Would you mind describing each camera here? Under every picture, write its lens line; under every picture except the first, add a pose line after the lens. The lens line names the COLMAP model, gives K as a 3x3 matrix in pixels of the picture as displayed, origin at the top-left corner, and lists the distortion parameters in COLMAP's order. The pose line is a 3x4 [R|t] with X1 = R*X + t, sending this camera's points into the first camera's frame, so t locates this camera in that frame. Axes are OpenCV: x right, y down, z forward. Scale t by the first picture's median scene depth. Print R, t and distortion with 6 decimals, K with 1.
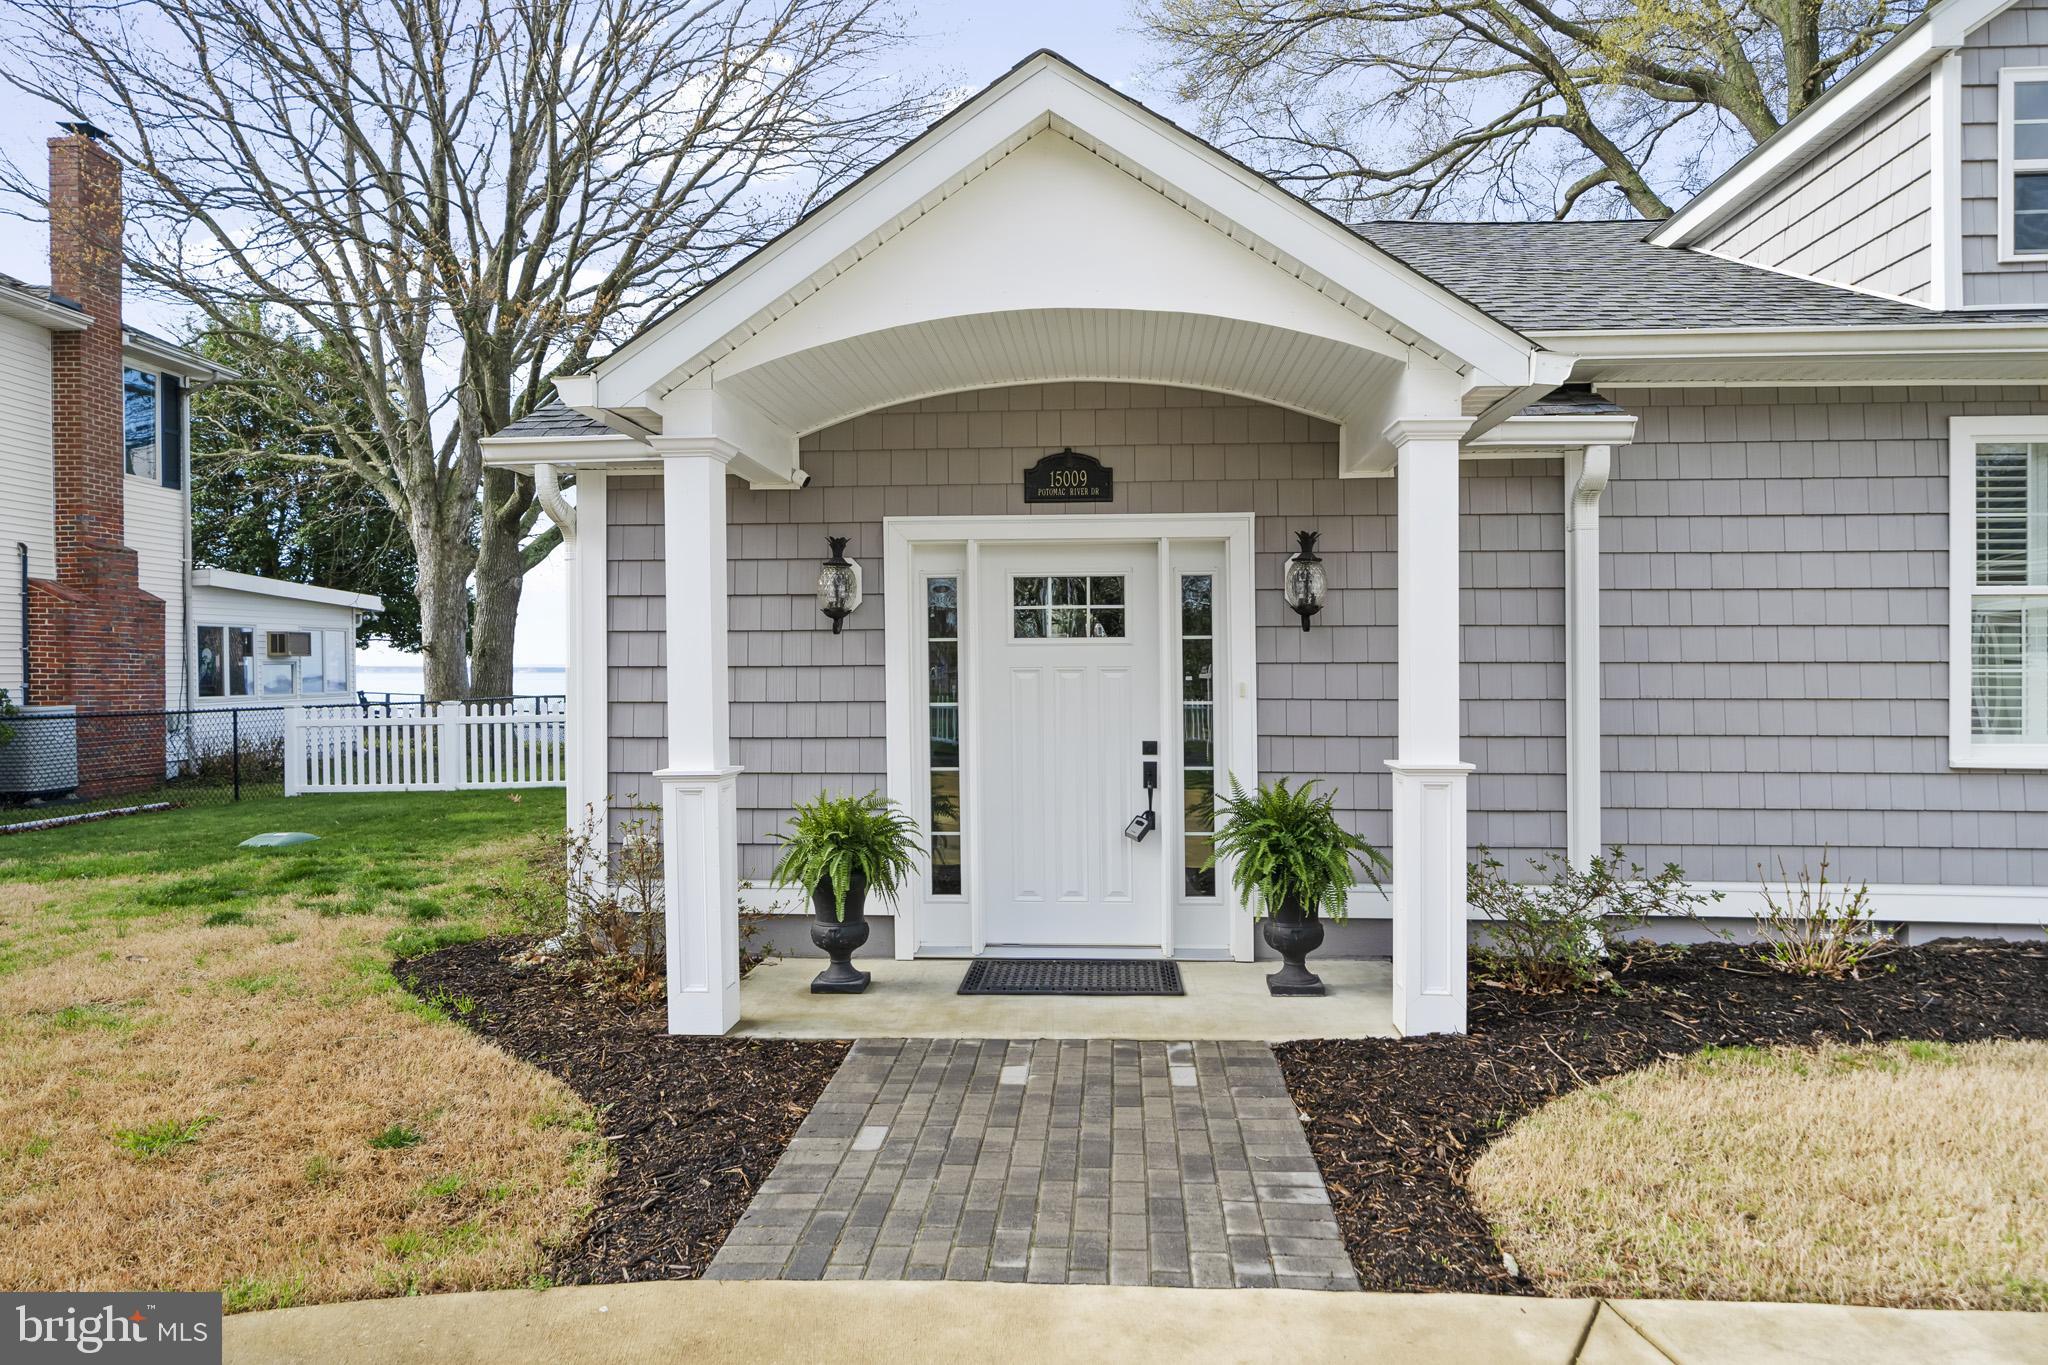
lens RADIAL K [[1282.3, 0, 1024.0], [0, 1282.3, 682.5], [0, 0, 1]] dist [0.003934, 0.002322]
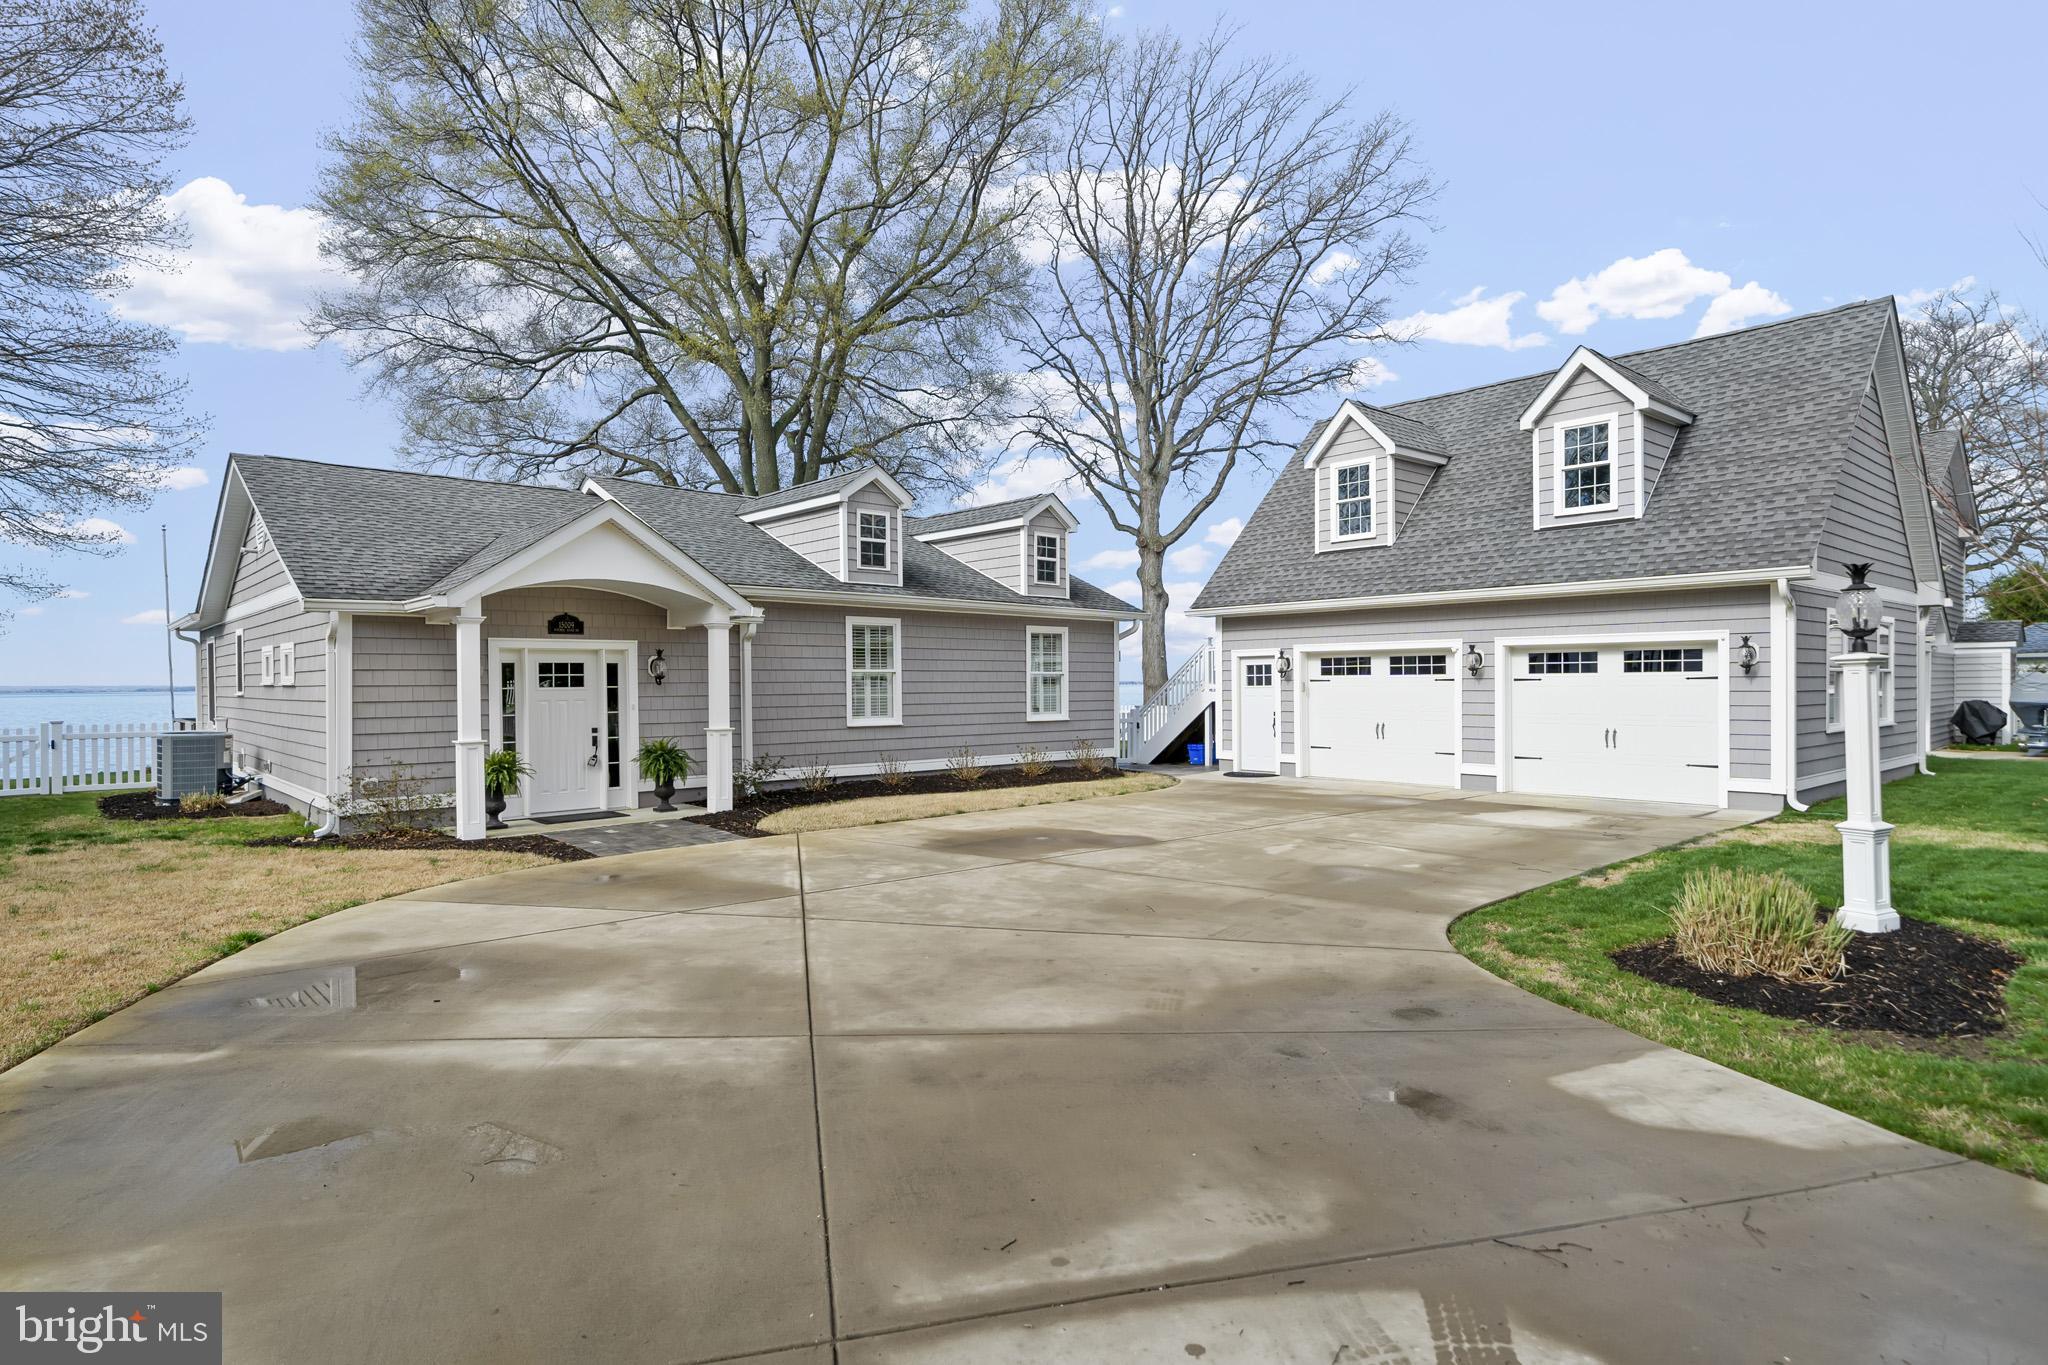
lens RADIAL K [[1100.5, 0, 1024.0], [0, 1100.5, 682.5], [0, 0, 1]] dist [-0.000146, -0.000168]
pose [[0.690123, -0.003714, 0.723682, -0.923779], [0.011981, 0.999908, -0.006293, -0.020829], [-0.723593, 0.013013, 0.690104, -1.166666]]
